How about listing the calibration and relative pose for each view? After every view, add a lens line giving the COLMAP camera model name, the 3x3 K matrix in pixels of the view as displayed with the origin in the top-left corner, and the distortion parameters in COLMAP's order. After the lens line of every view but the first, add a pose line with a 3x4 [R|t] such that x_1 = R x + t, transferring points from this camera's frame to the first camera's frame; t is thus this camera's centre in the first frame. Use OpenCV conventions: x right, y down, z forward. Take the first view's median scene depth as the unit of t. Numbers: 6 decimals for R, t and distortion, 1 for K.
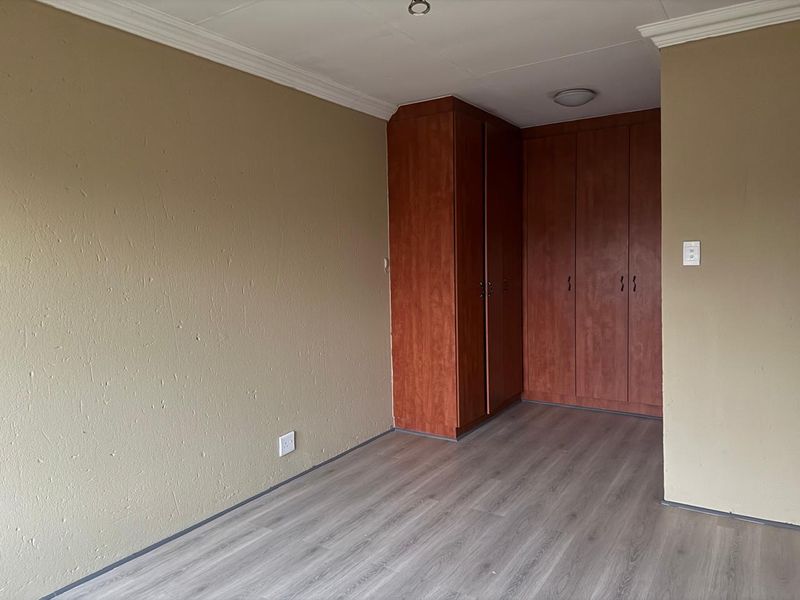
lens RADIAL K [[565.9, 0, 401.2], [0, 565.9, 299.0], [0, 0, 1]] dist [0.003039, -0.030914]
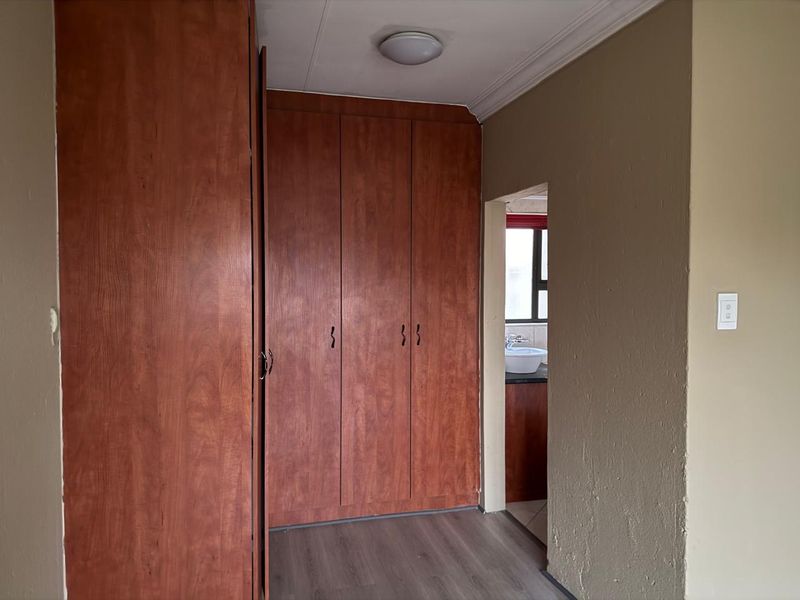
lens RADIAL K [[565.9, 0, 419.4], [0, 565.9, 287.5], [0, 0, 1]] dist [0.003039, -0.030914]
pose [[0.655856, 0.009534, 0.754826, -0.145013], [0.031425, 0.998709, -0.039918, -0.059022], [-0.754232, 0.049901, 0.654709, 0.529046]]
